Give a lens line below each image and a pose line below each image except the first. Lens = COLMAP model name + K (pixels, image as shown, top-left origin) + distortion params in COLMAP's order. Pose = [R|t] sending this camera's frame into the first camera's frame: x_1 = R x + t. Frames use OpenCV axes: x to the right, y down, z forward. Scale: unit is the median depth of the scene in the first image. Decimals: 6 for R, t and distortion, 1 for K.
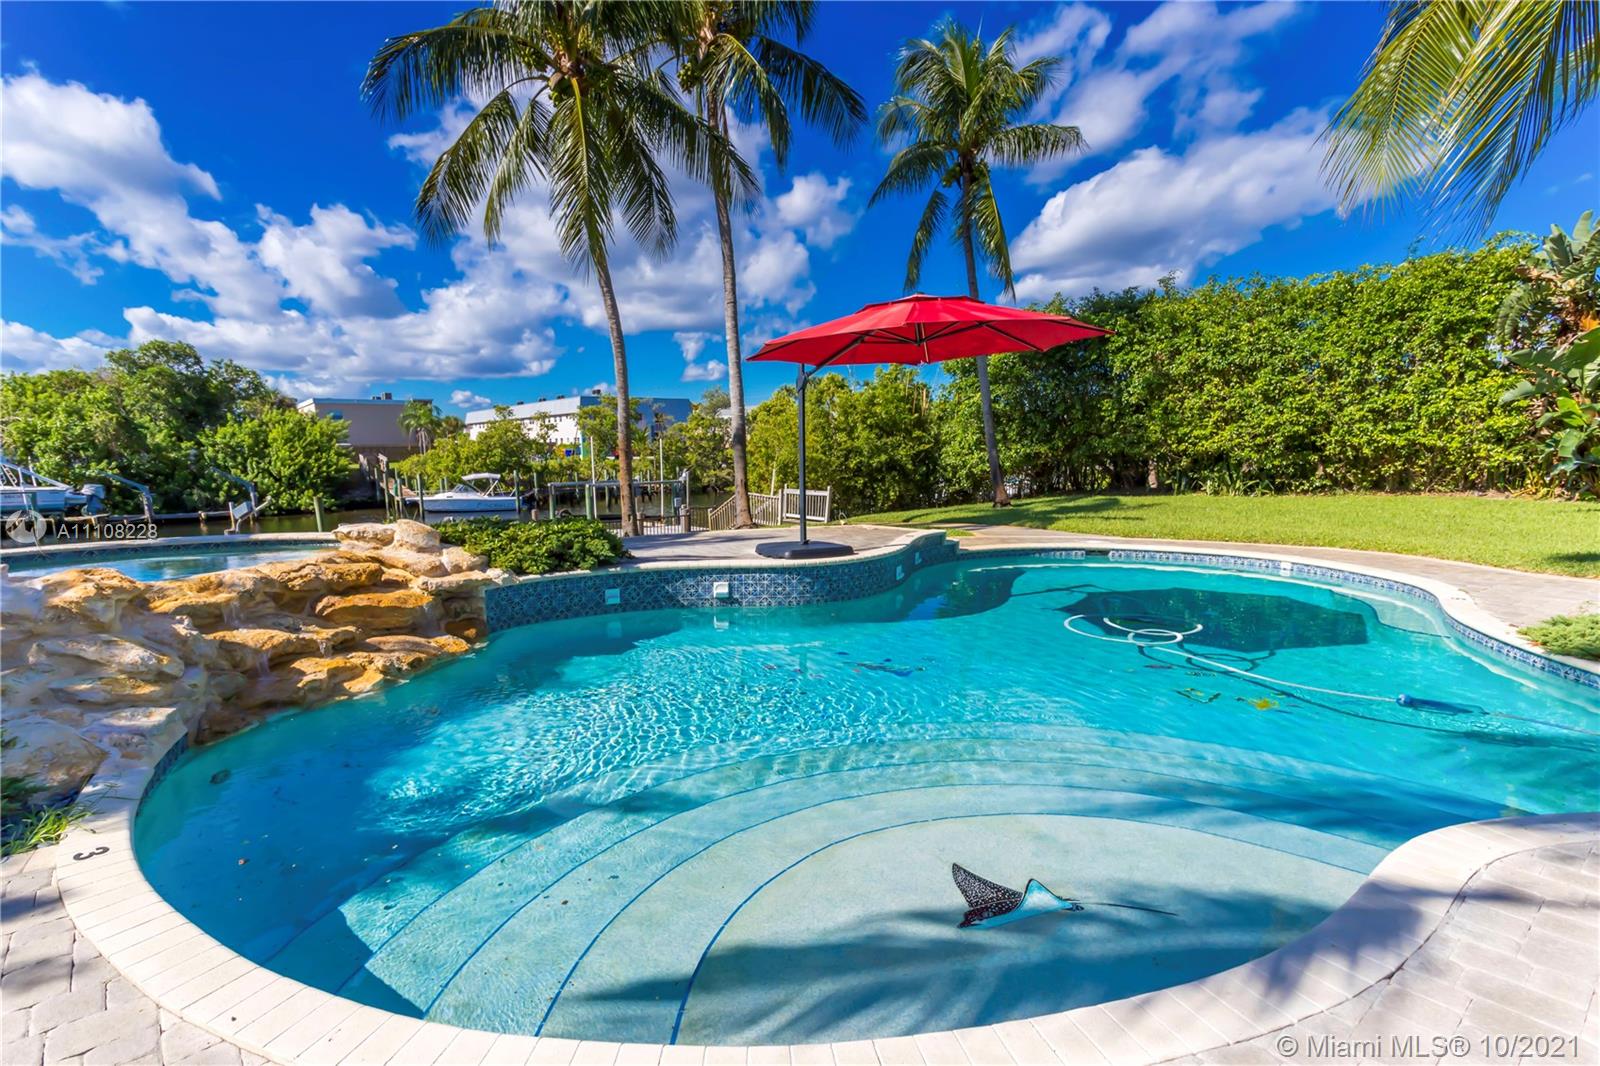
lens RADIAL K [[845.0, 0, 734.7], [0, 845.0, 556.3], [0, 0, 1]] dist [0.011984, 0.000267]
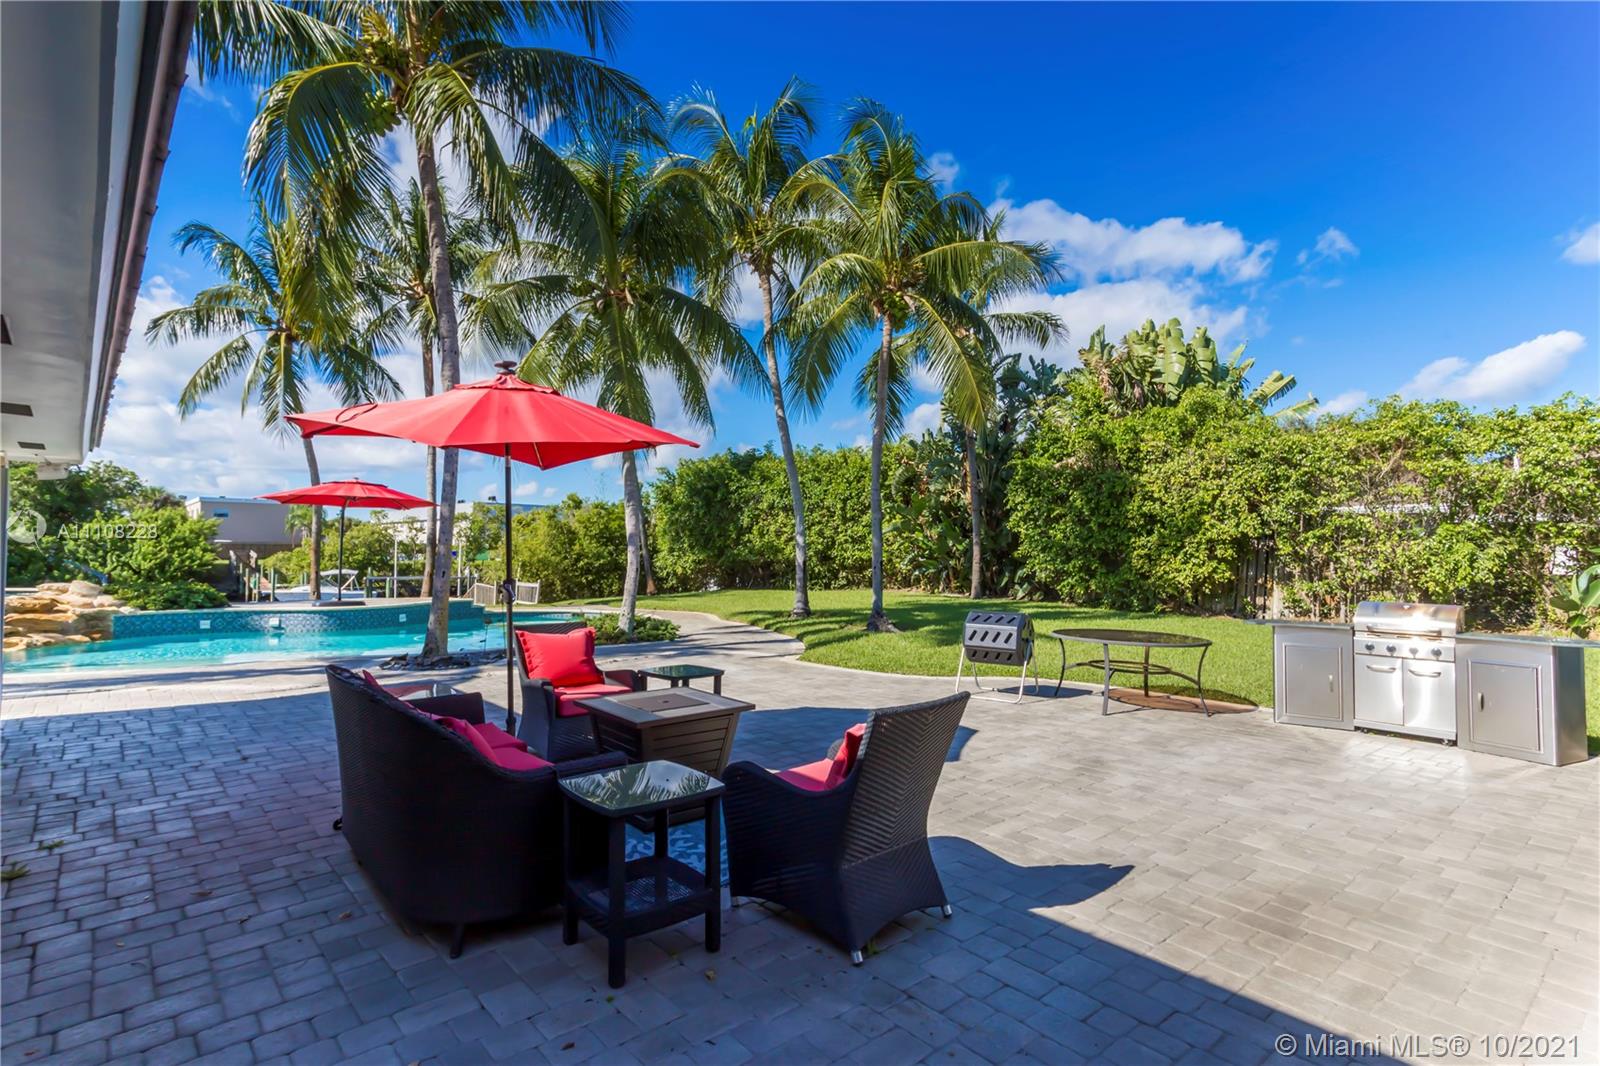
lens RADIAL K [[815.0, 0, 795.1], [0, 815.0, 506.6], [0, 0, 1]] dist [0.003417, 0.000551]
pose [[0.988308, 0.030585, 0.149373, 0.374608], [-0.002342, 0.982604, -0.185700, 0.052996], [-0.152454, 0.183179, 0.971186, -0.435227]]
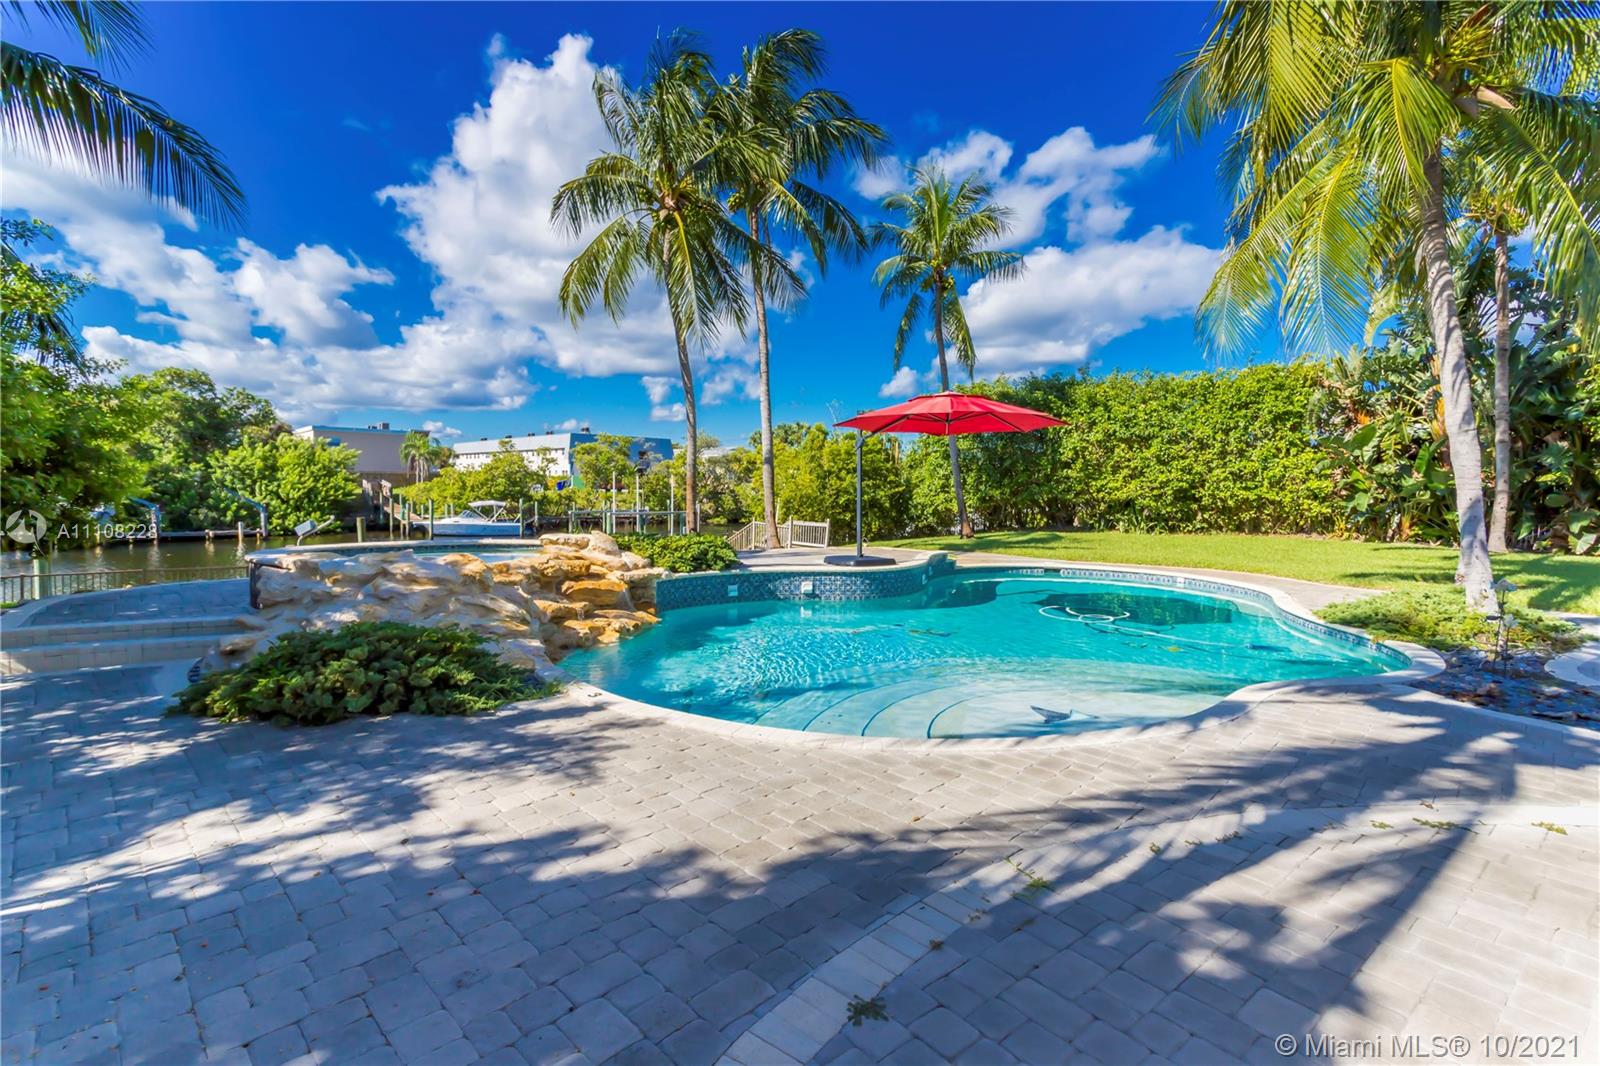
lens RADIAL K [[783.8, 0, 801.6], [0, 783.8, 474.5], [0, 0, 1]] dist [0.004908, 0.000657]
pose [[0.991143, 0.031886, 0.128917, -0.087490], [-0.013369, 0.989774, -0.142017, 0.017166], [-0.132127, 0.139035, 0.981433, -0.130513]]
